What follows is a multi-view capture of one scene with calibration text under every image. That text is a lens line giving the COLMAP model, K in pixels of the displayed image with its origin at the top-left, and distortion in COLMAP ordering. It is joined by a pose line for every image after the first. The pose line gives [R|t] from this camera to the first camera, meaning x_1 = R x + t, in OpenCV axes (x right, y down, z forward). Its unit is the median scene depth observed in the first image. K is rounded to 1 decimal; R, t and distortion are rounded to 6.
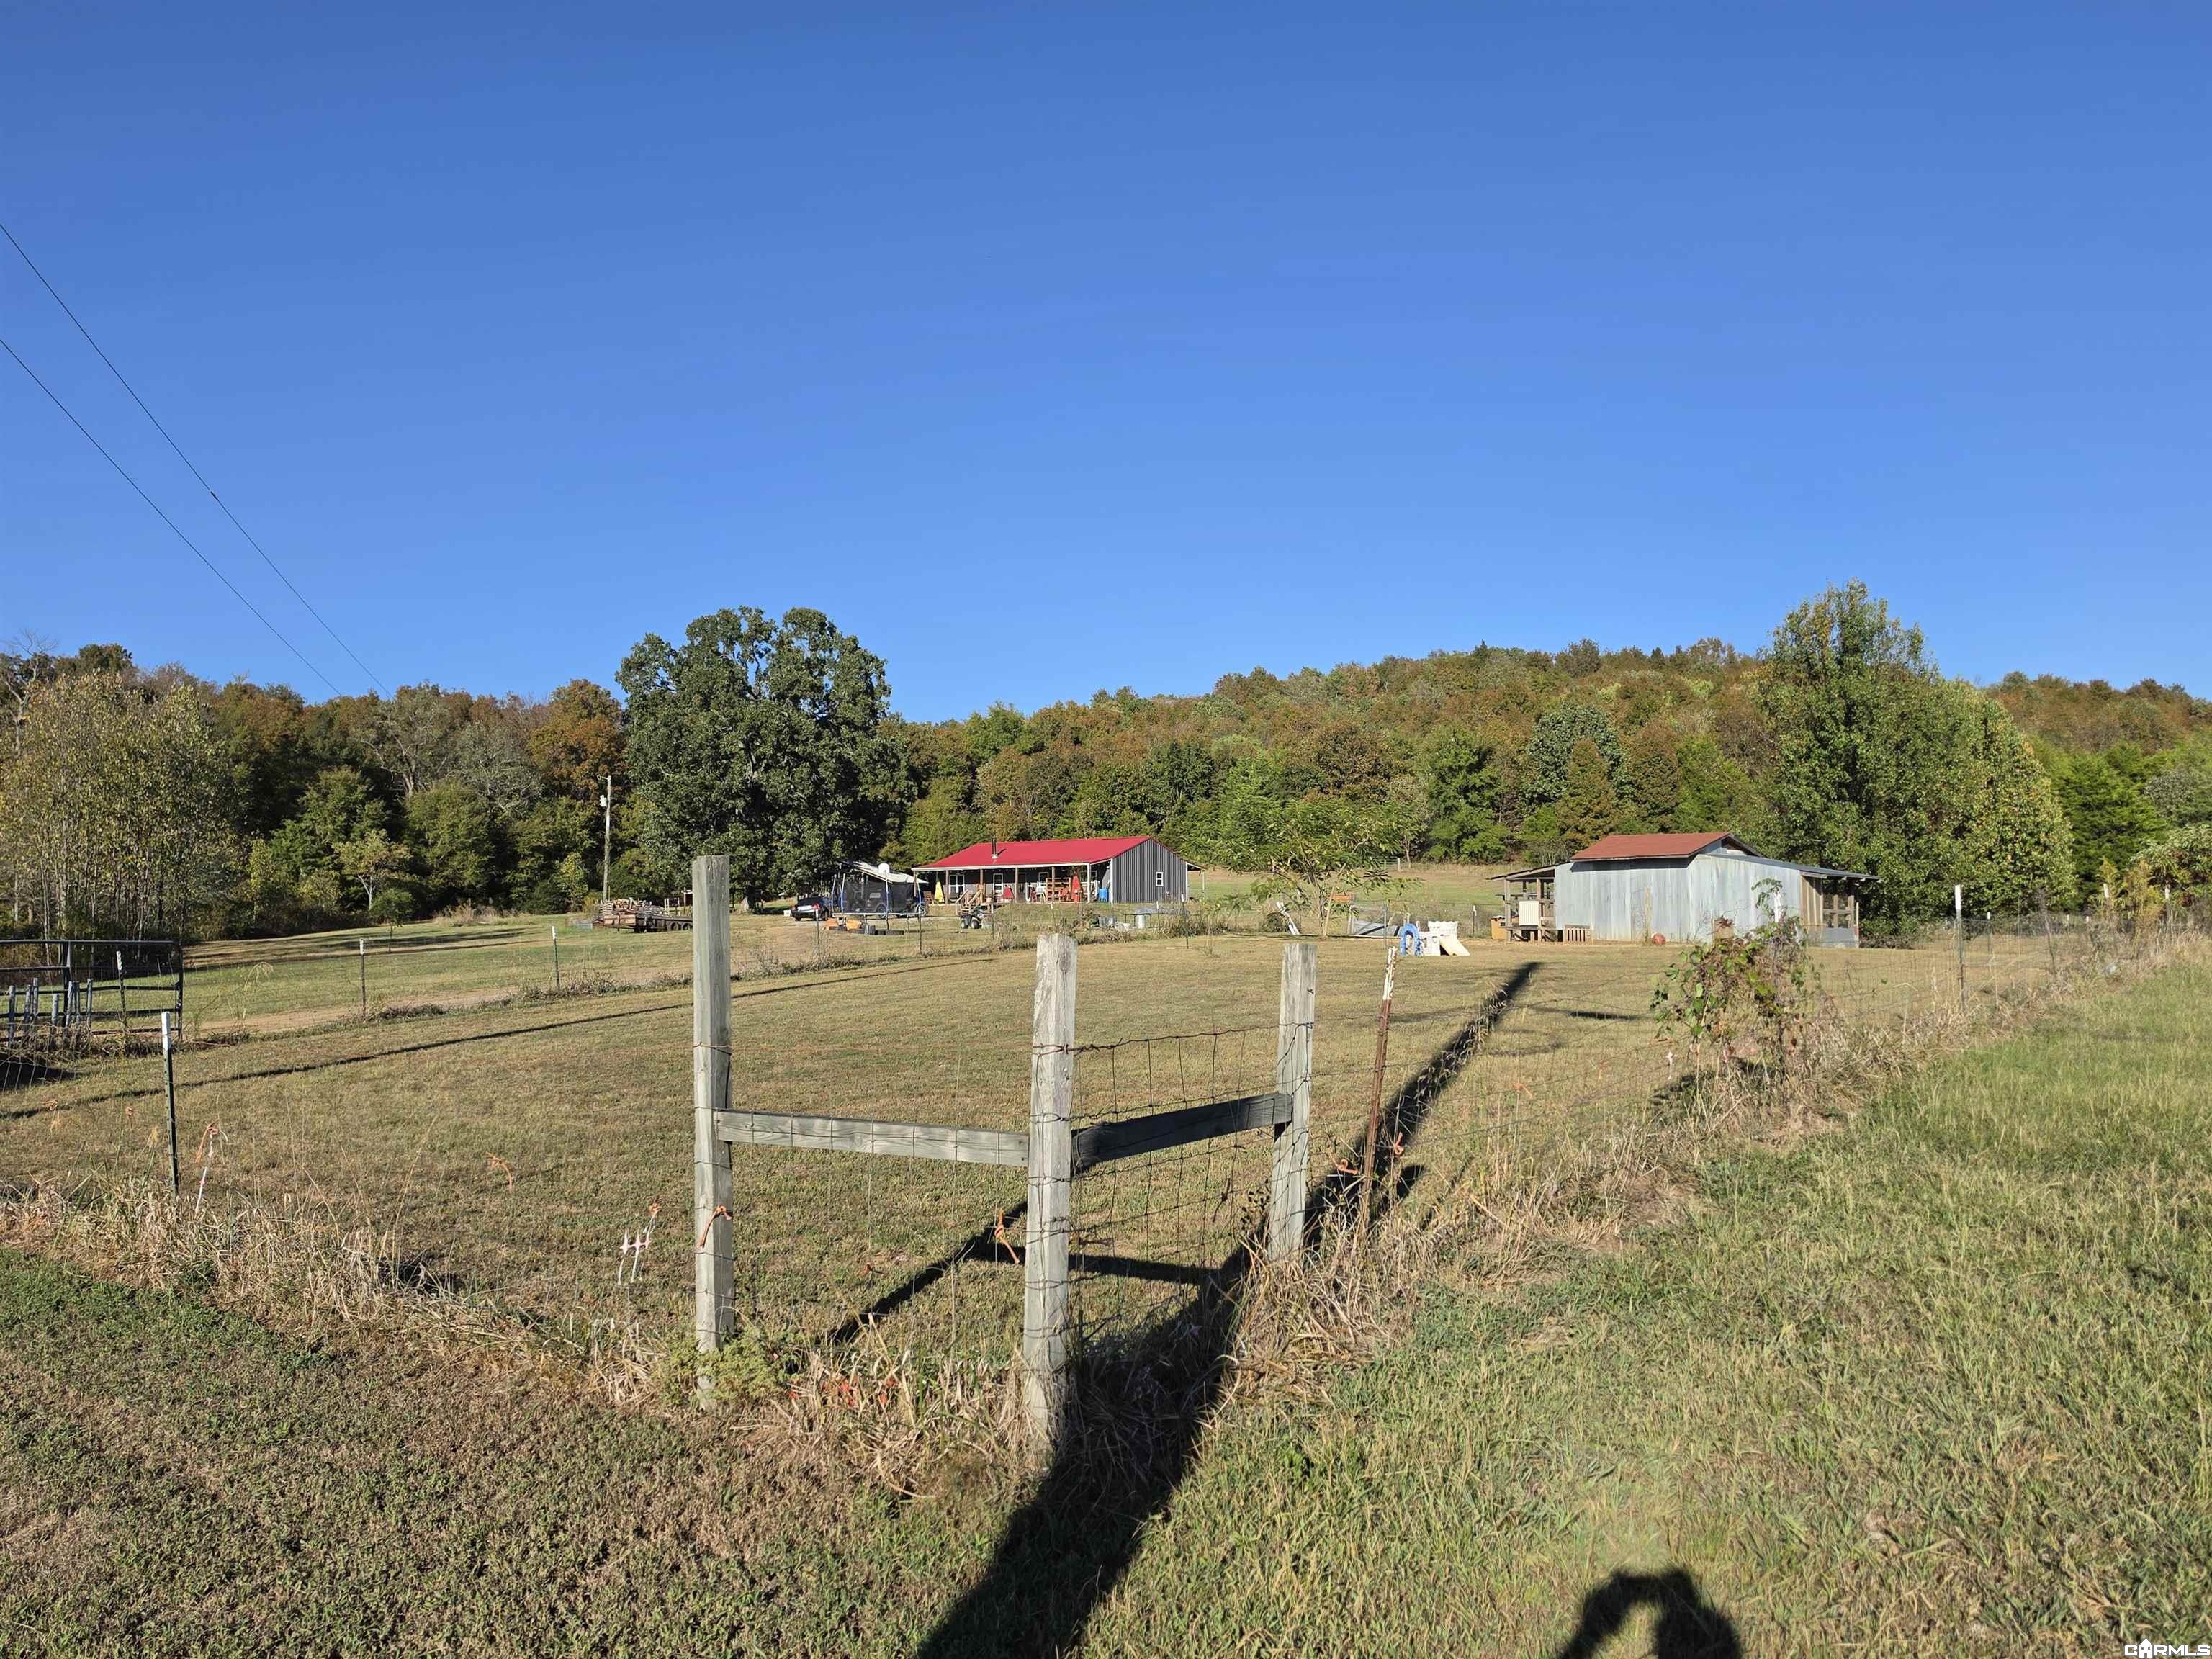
lens RADIAL K [[1575.3, 0, 1097.4], [0, 1575.3, 826.4], [0, 0, 1]] dist [0.071735, -0.000093]
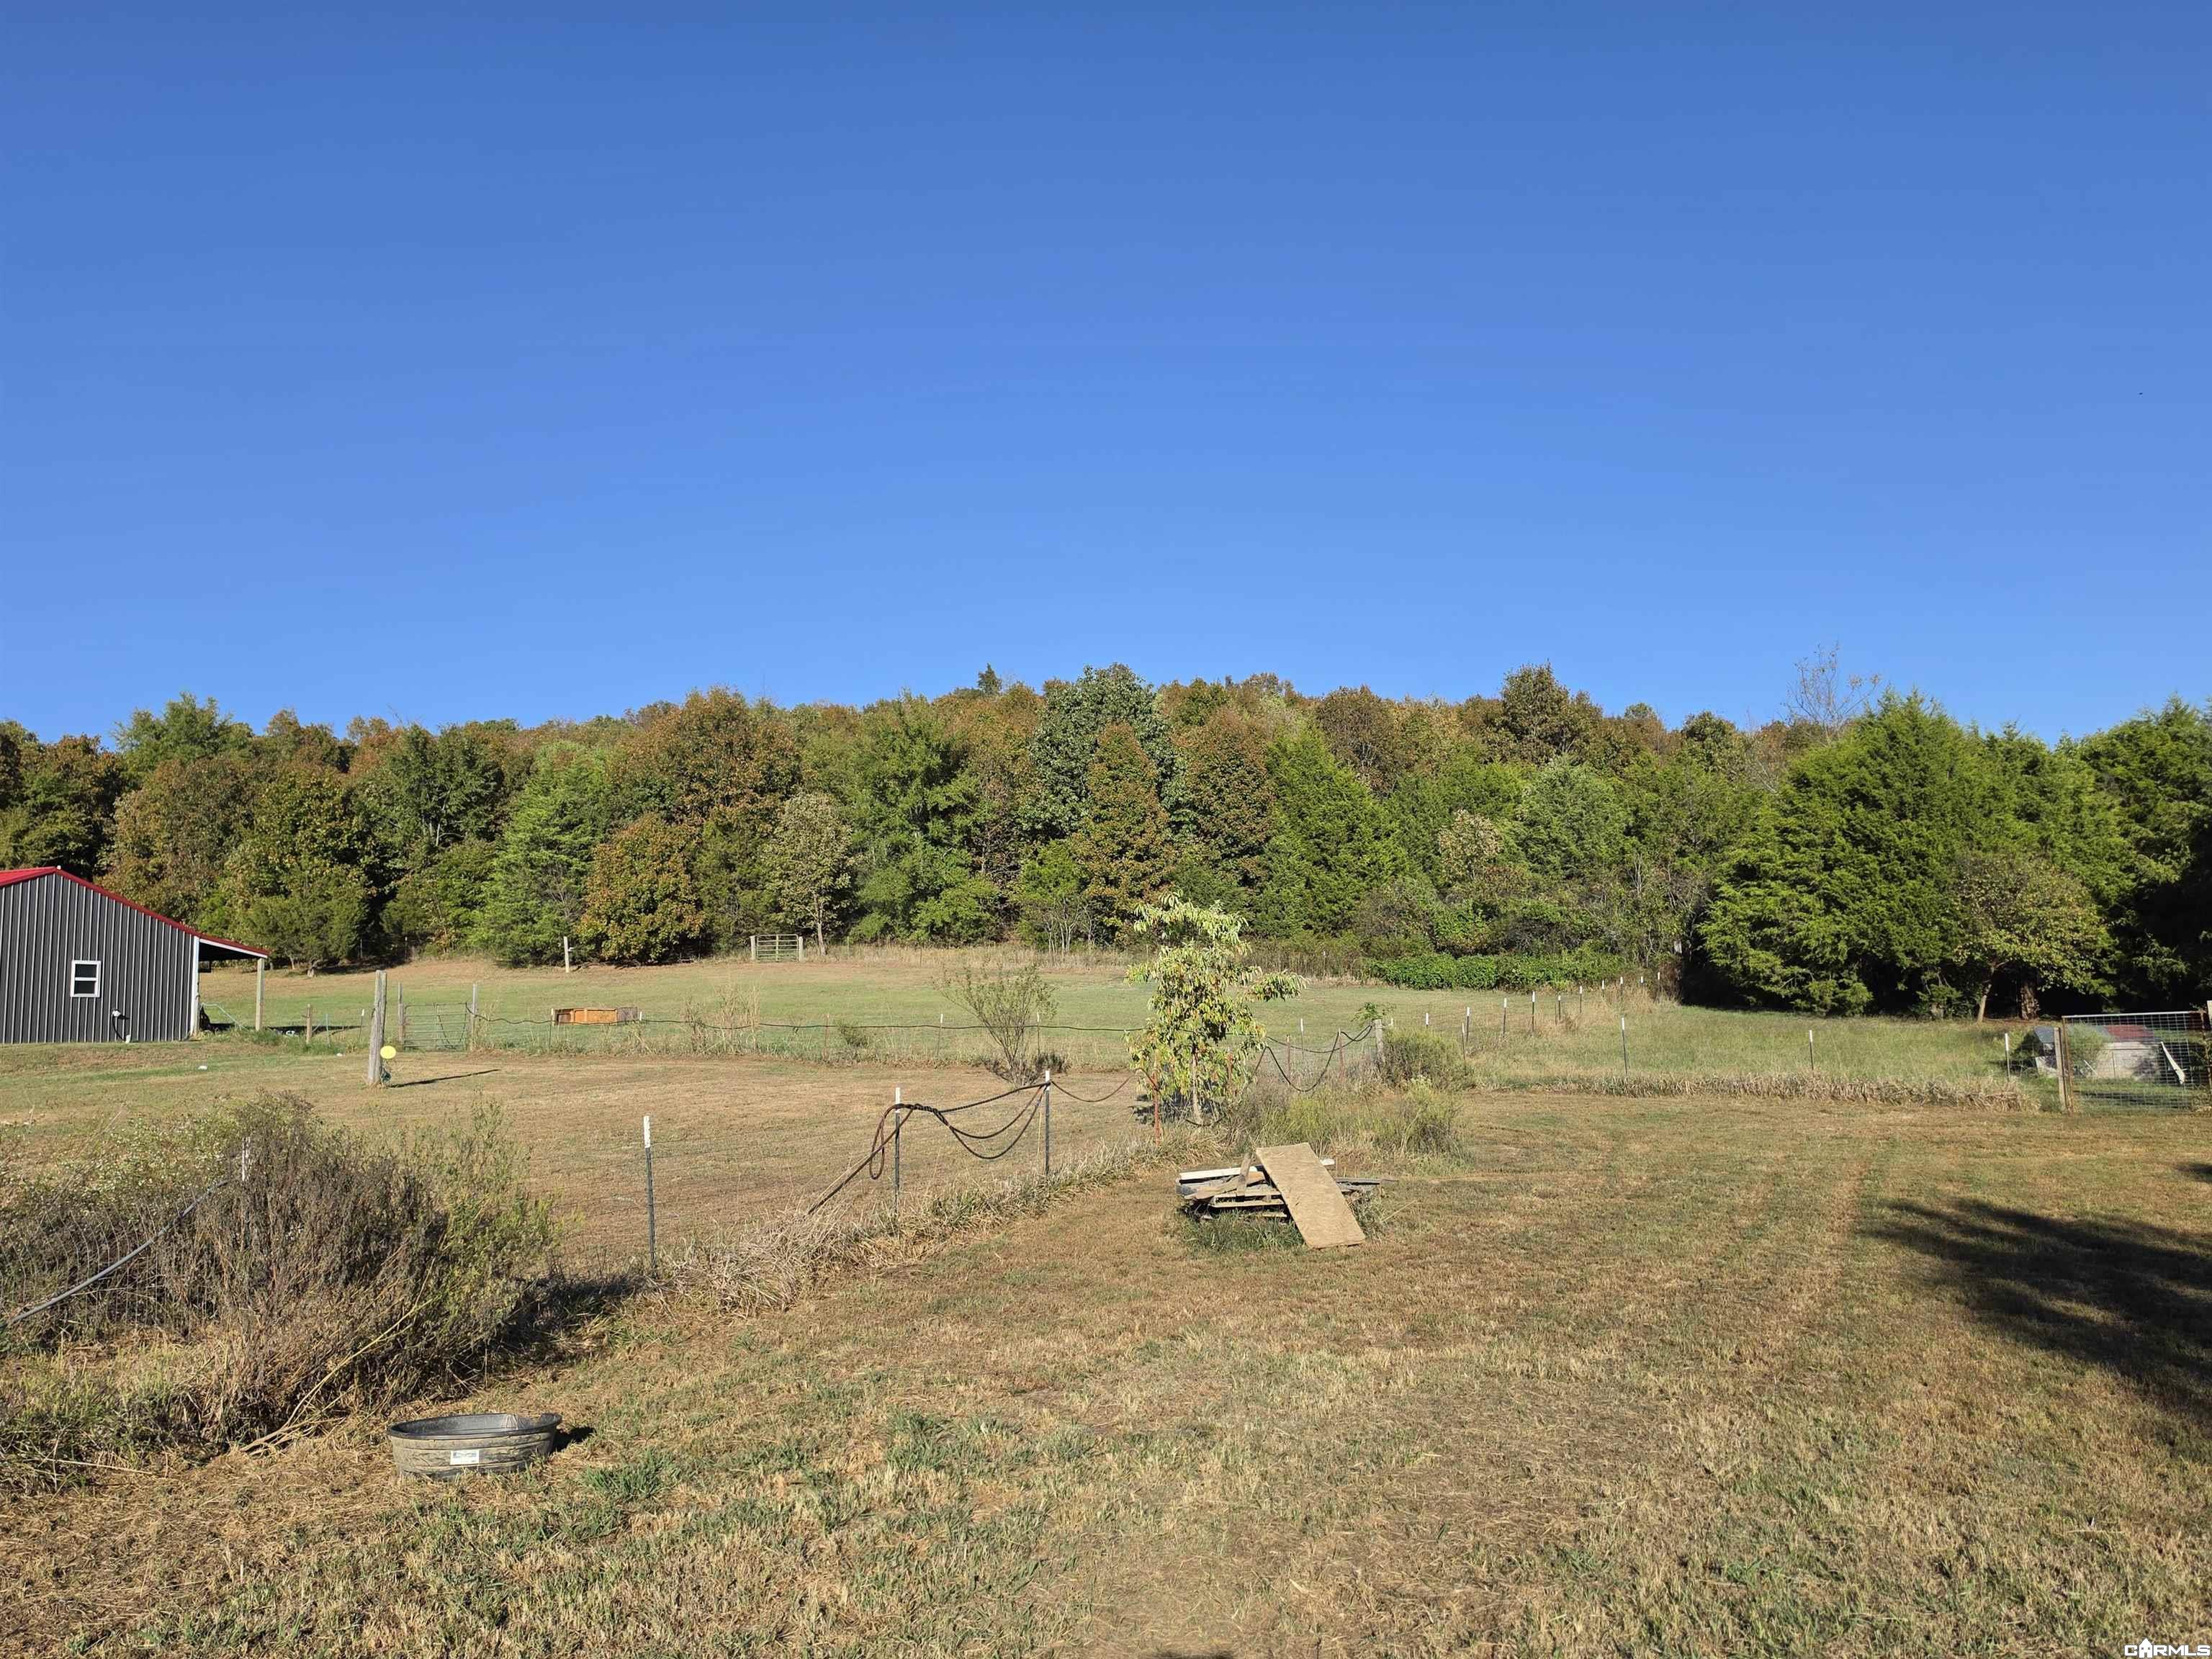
lens RADIAL K [[1647.2, 0, 1103.7], [0, 1647.2, 806.2], [0, 0, 1]] dist [0.066830, -0.109120]
pose [[0.958821, 0.013134, 0.283708, 0.127562], [0.008377, 0.997188, -0.074475, 0.018445], [-0.283888, 0.073785, 0.956014, 0.414844]]
